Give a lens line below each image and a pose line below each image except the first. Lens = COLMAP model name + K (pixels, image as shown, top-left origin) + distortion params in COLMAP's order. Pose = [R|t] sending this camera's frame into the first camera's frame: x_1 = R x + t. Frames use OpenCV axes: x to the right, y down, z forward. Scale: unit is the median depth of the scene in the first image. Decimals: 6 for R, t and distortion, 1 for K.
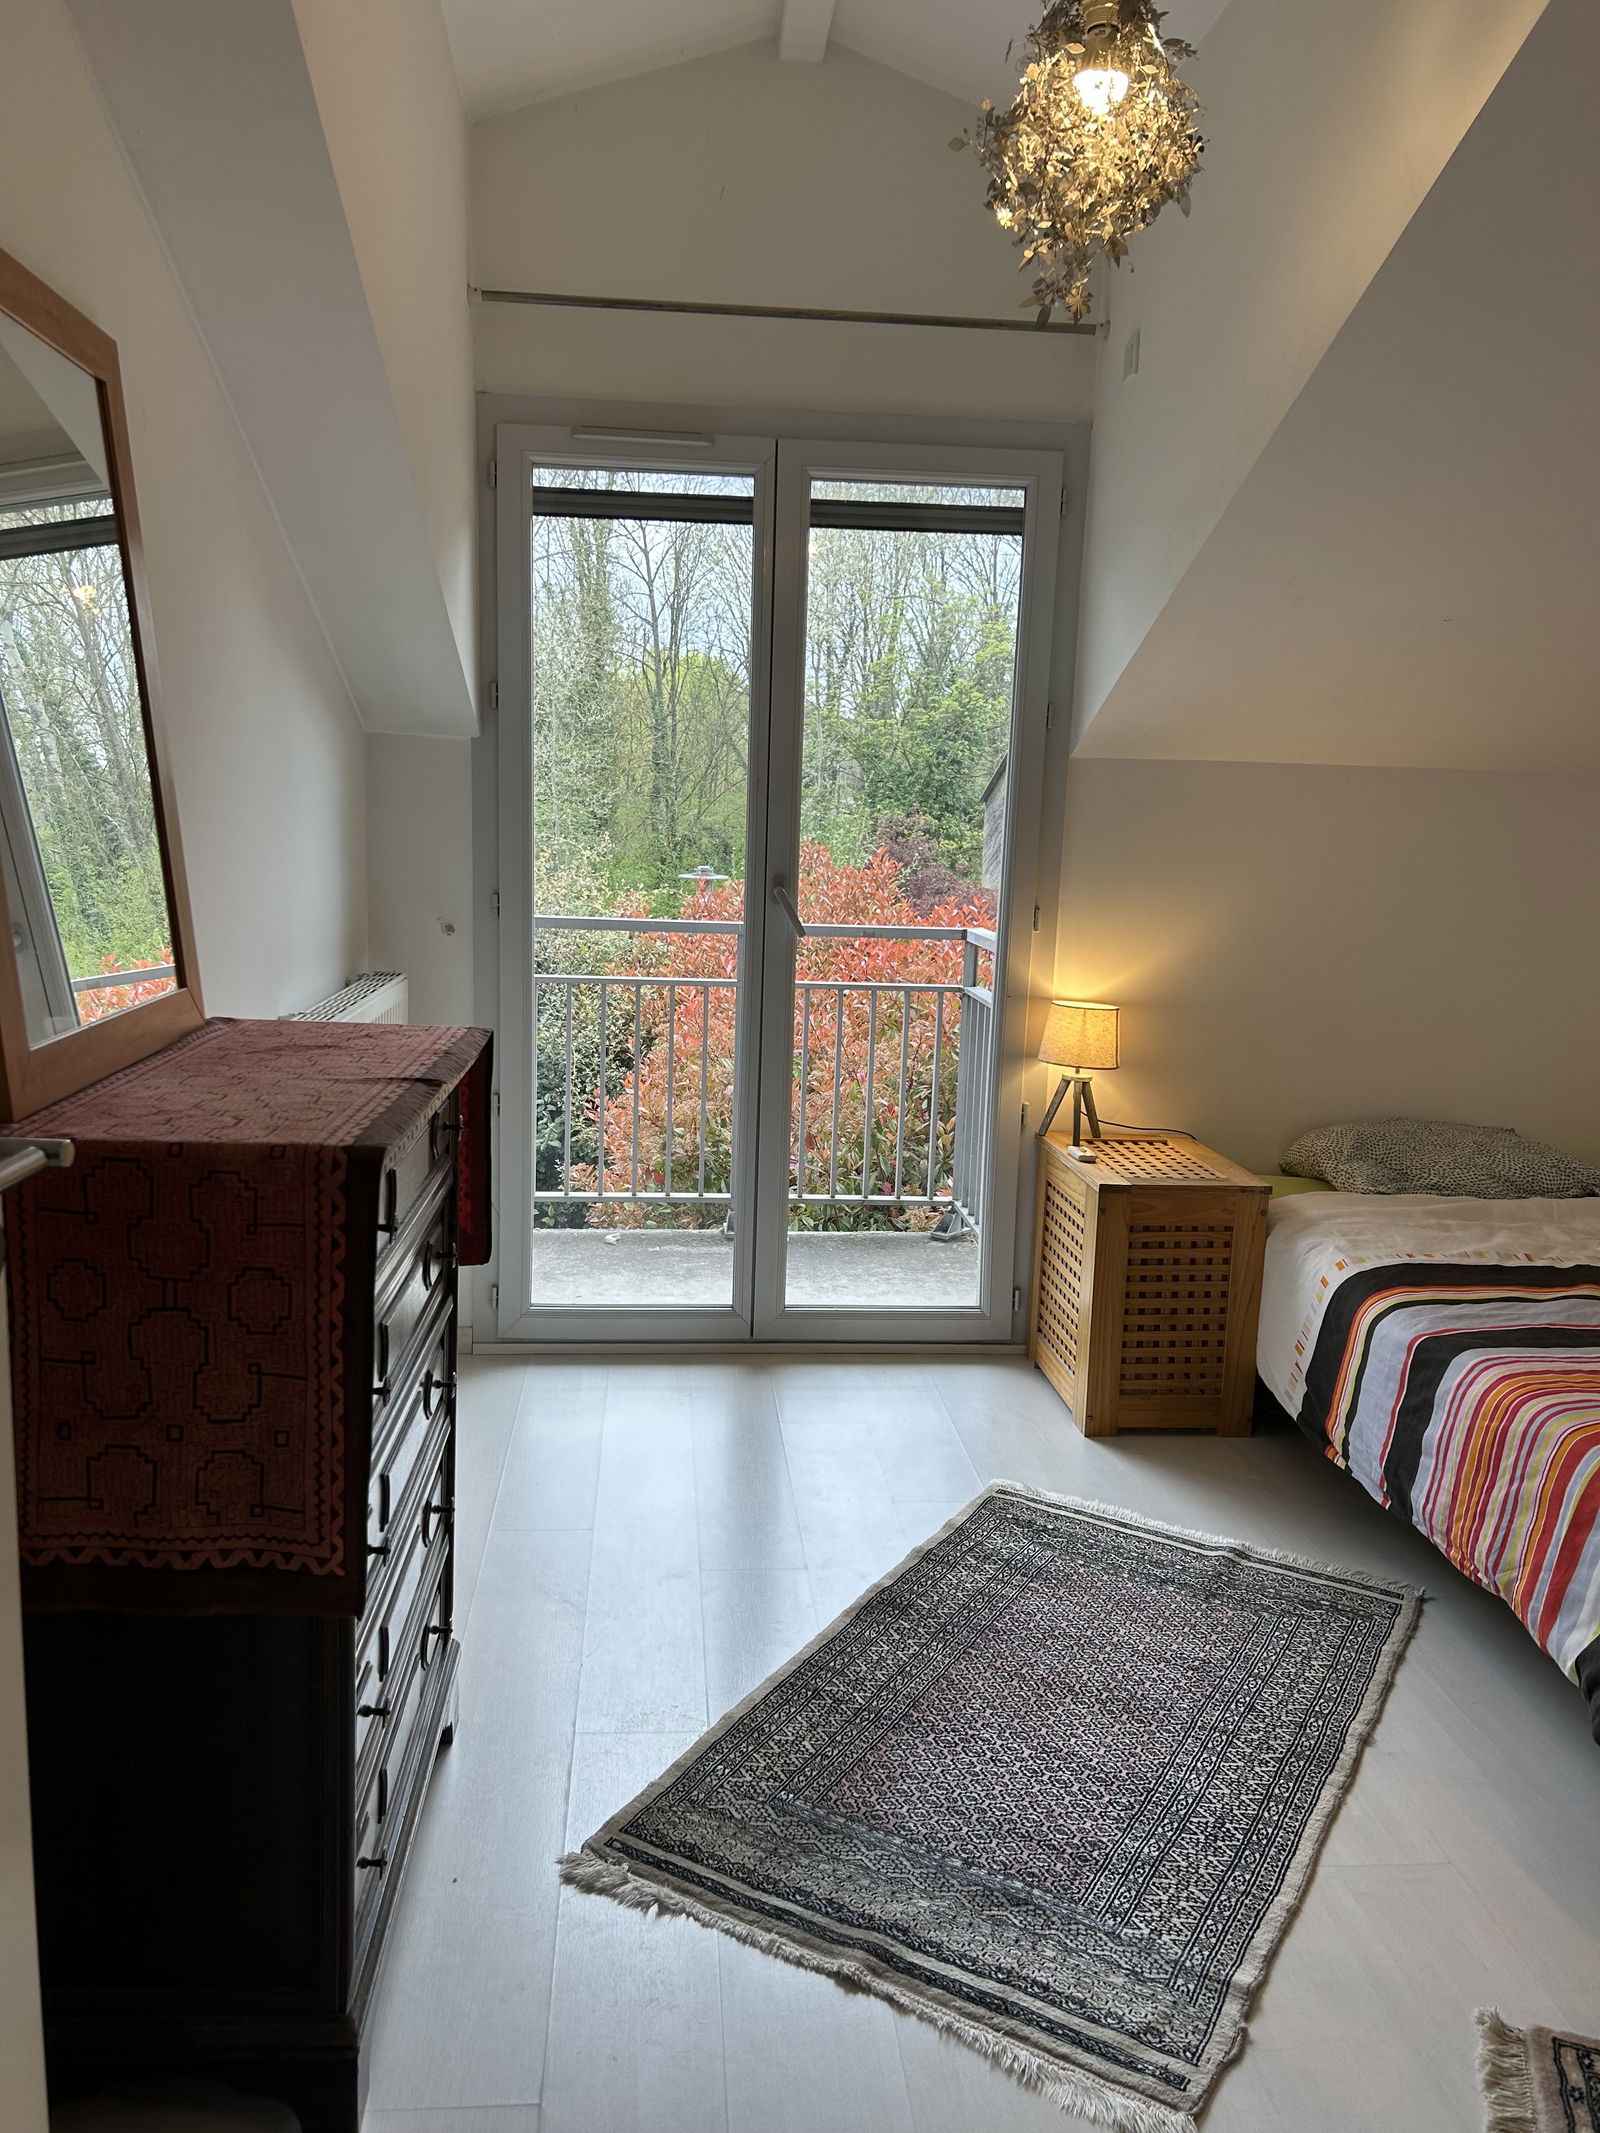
lens RADIAL K [[1617.9, 0, 790.8], [0, 1617.9, 1070.8], [0, 0, 1]] dist [0.033566, -0.008556]
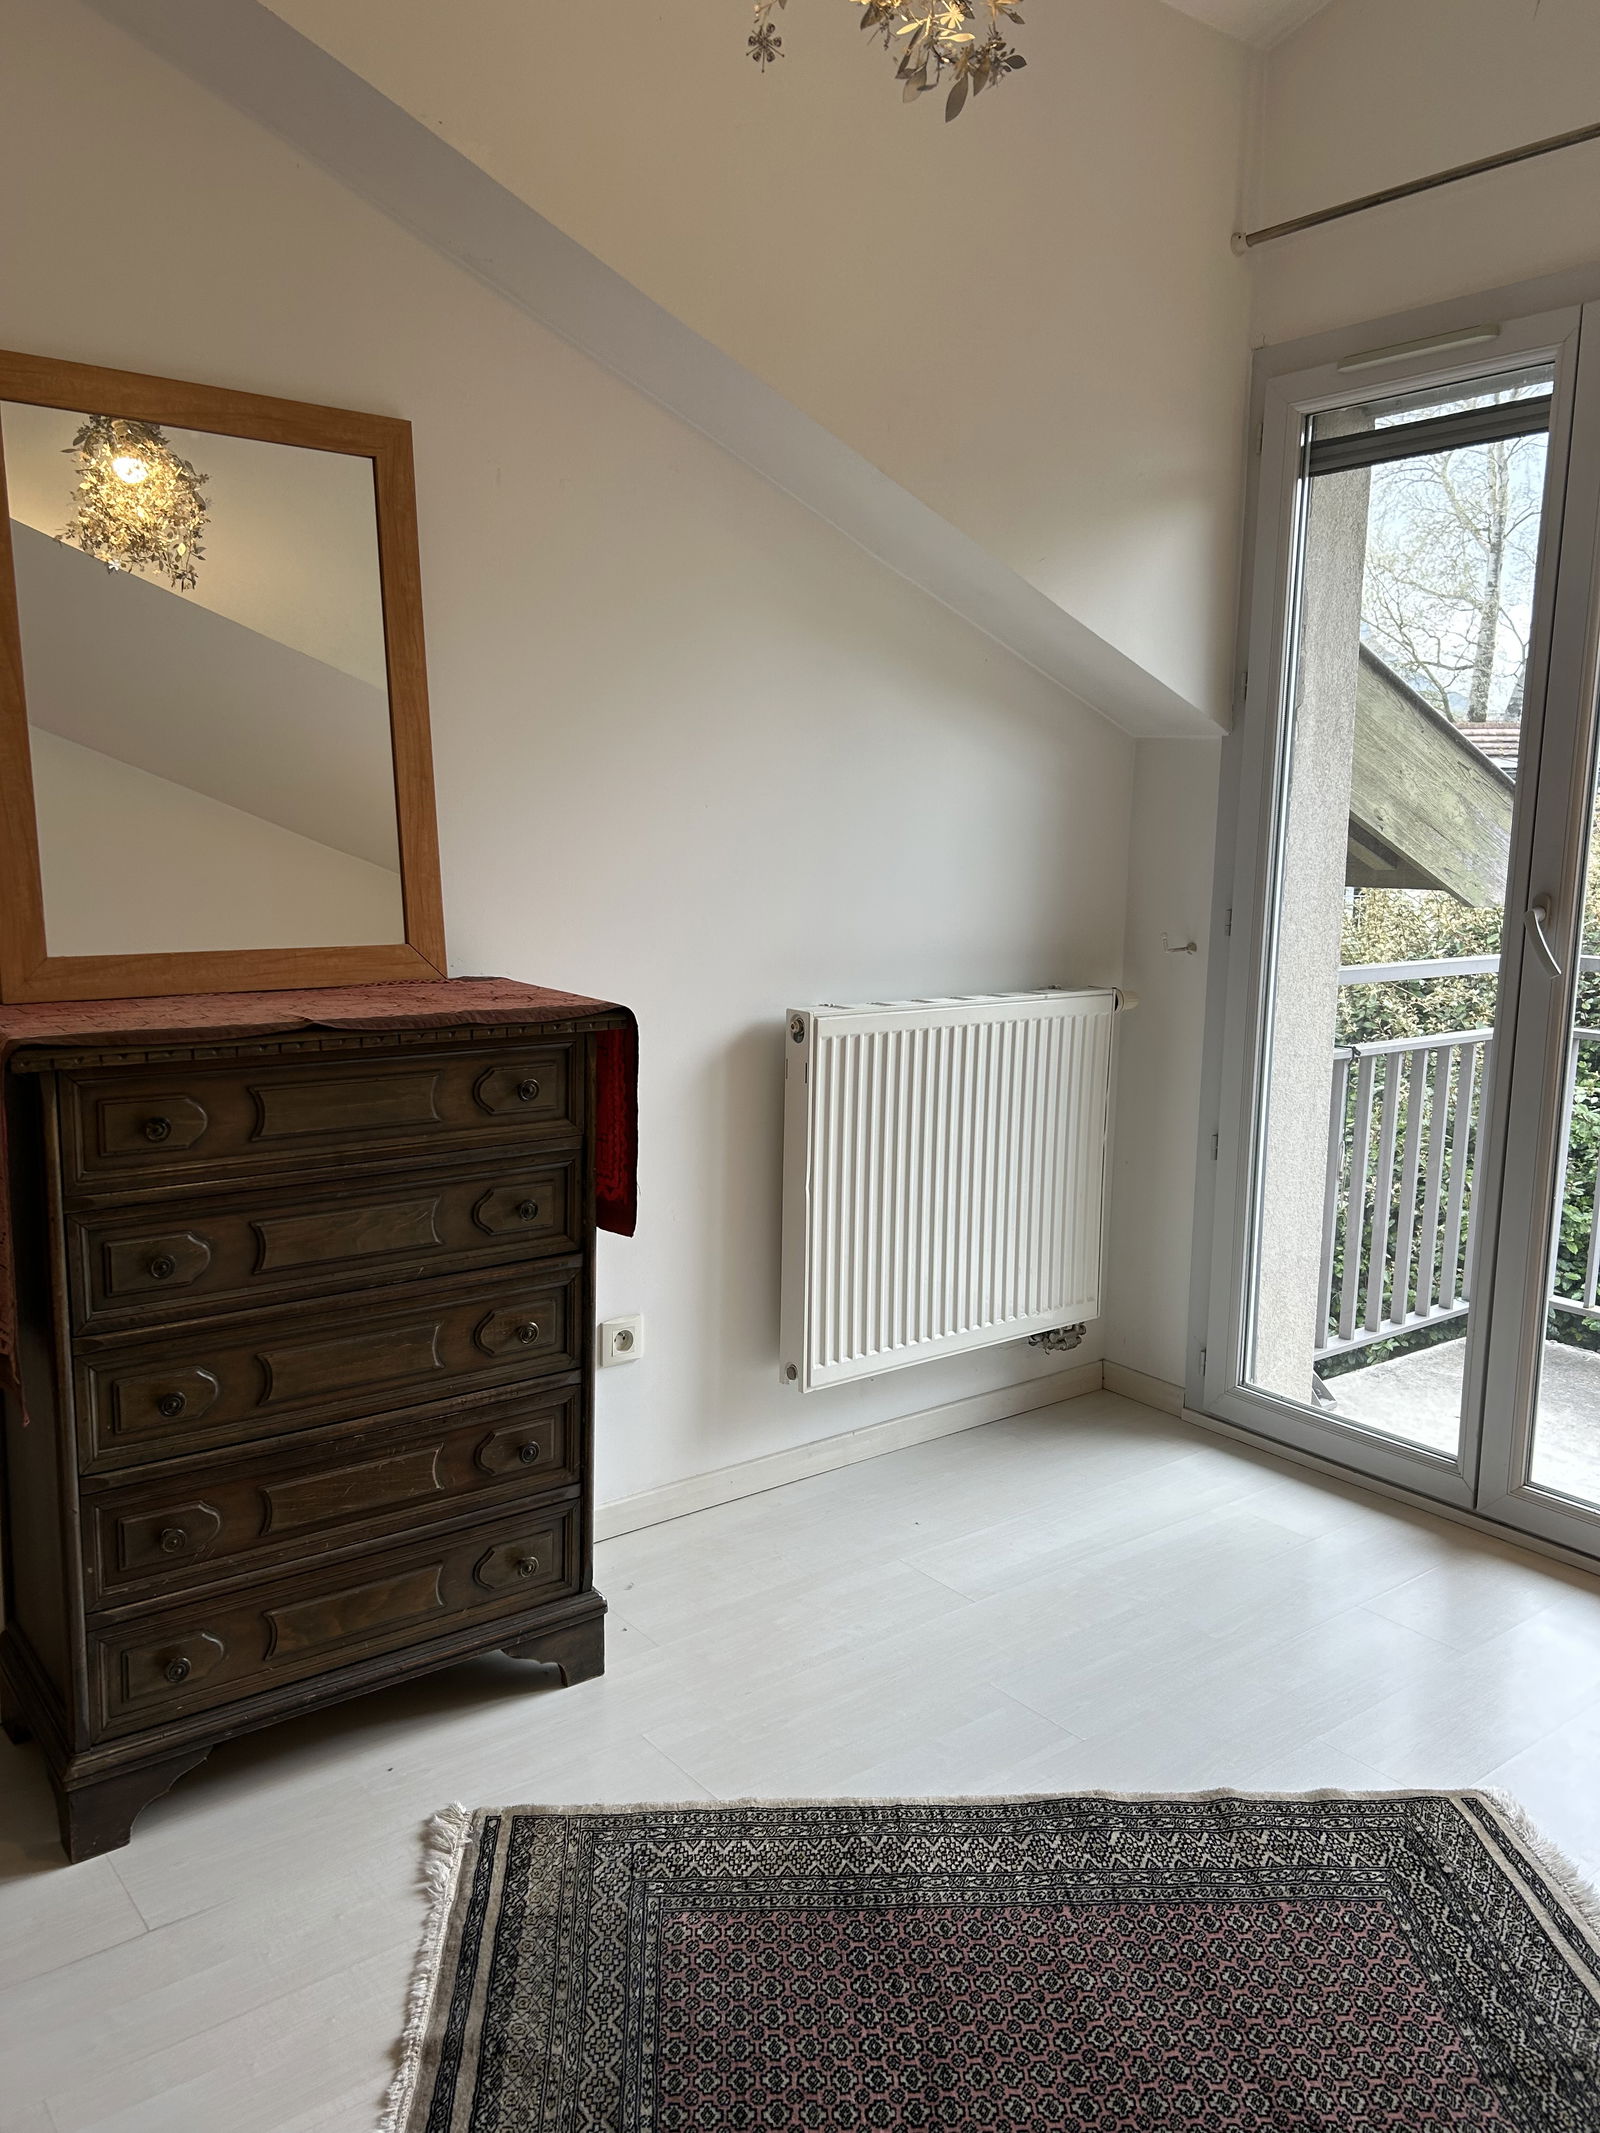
lens RADIAL K [[1617.9, 0, 790.8], [0, 1617.9, 1070.8], [0, 0, 1]] dist [0.033566, -0.008556]
pose [[0.545700, 0.111509, -0.830529, 0.540854], [-0.139076, 0.989413, 0.041461, -0.031641], [0.826359, 0.092881, 0.555431, 0.388691]]
